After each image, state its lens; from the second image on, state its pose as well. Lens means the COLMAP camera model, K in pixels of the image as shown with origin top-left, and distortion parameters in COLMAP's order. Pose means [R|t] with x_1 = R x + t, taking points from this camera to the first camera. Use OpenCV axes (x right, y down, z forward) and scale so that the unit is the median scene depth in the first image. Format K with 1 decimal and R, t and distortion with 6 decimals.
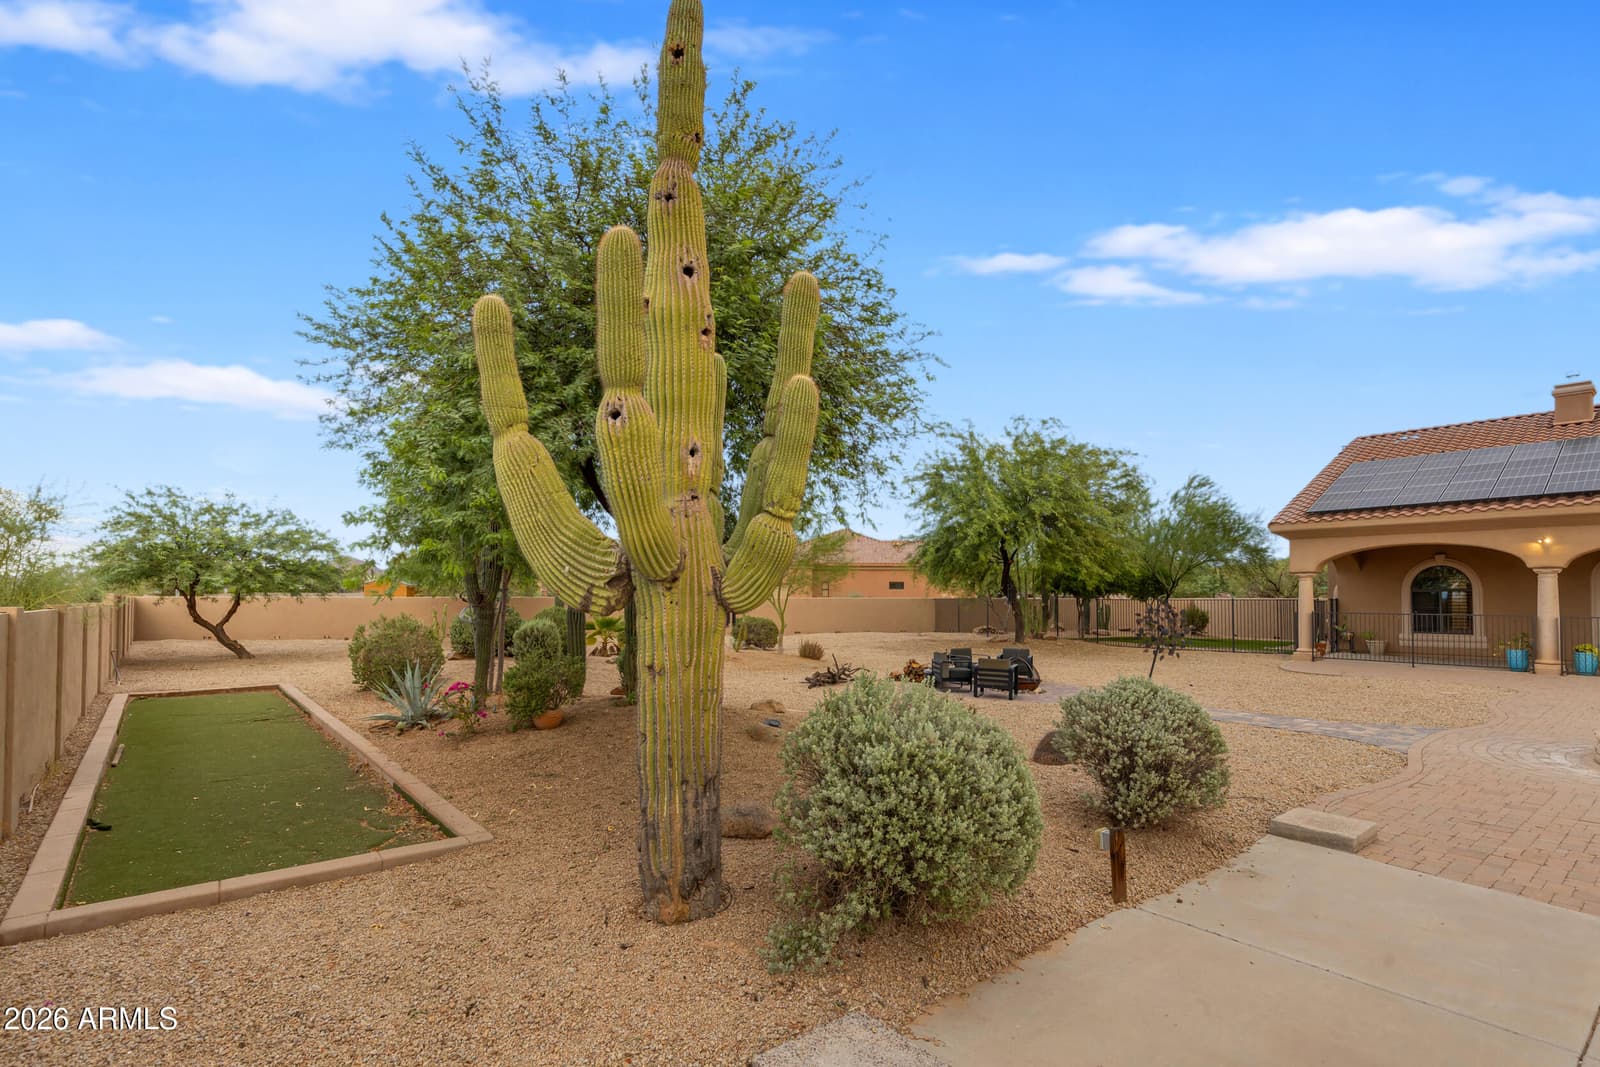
lens RADIAL K [[685.7, 0, 807.0], [0, 685.7, 530.5], [0, 0, 1]] dist [0.006389, -0.000508]
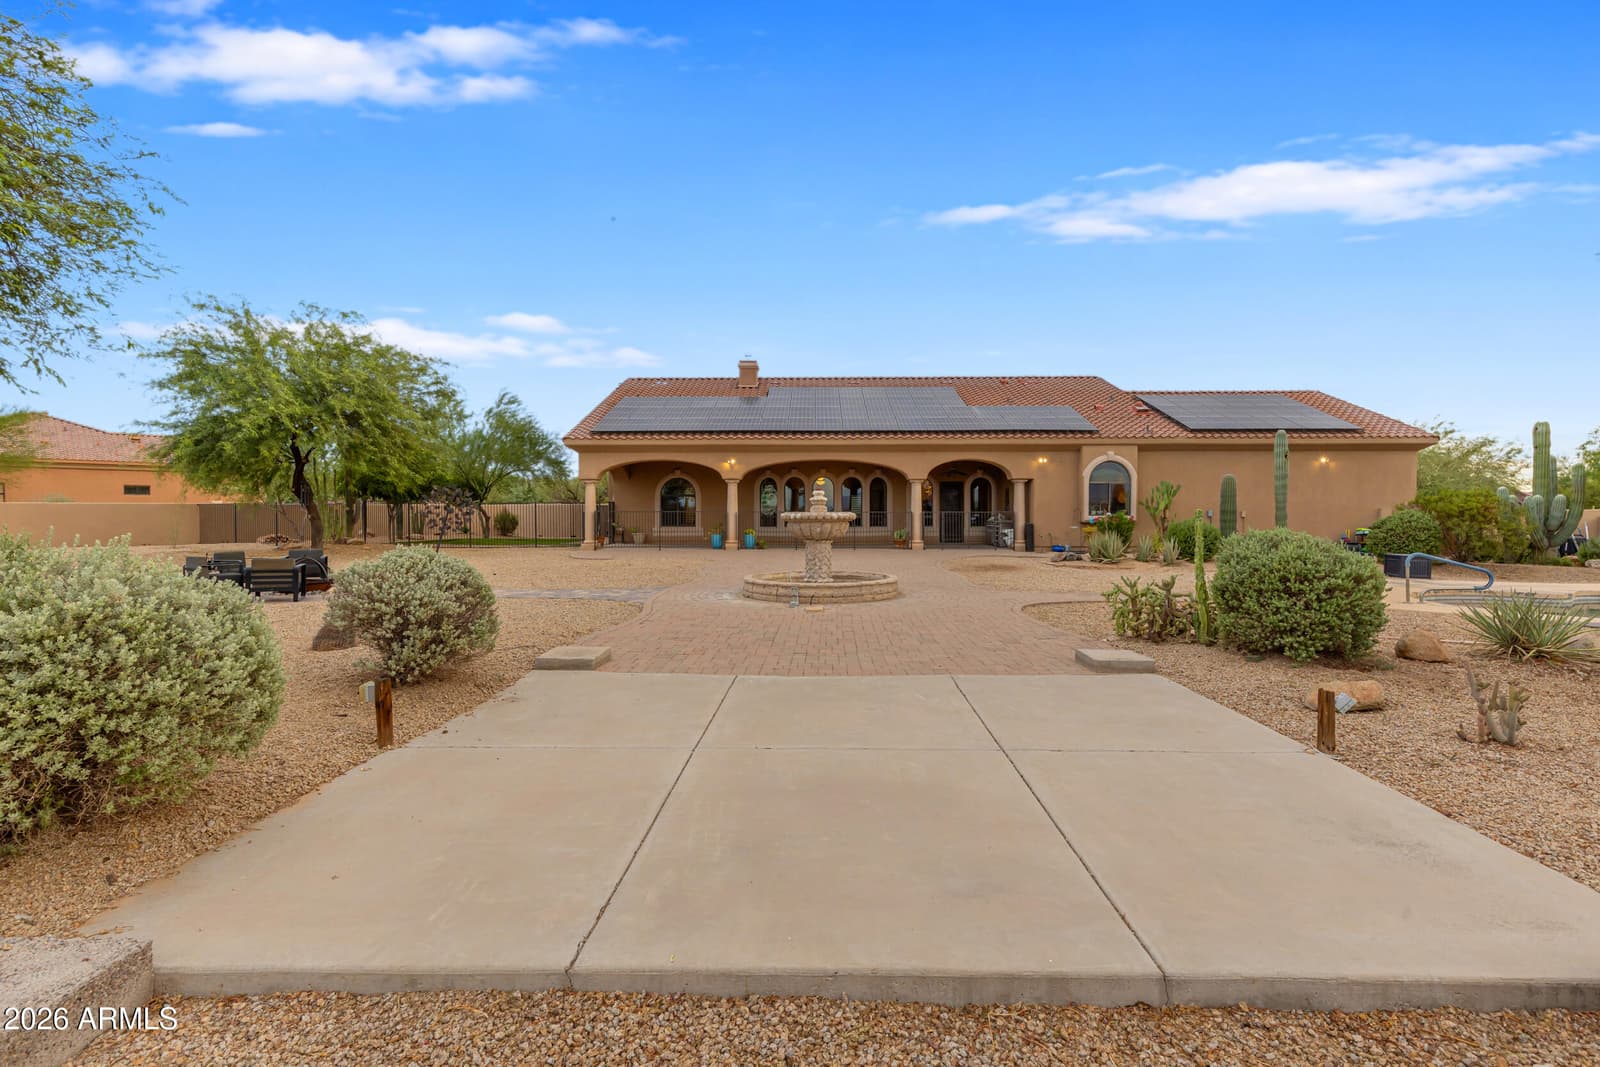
lens RADIAL K [[685.7, 0, 807.0], [0, 685.7, 530.5], [0, 0, 1]] dist [0.006389, -0.000508]
pose [[0.678936, -0.016860, 0.734003, 0.082167], [-0.007088, 0.999539, 0.029515, 0.114360], [-0.734163, -0.025241, 0.678504, -0.127967]]
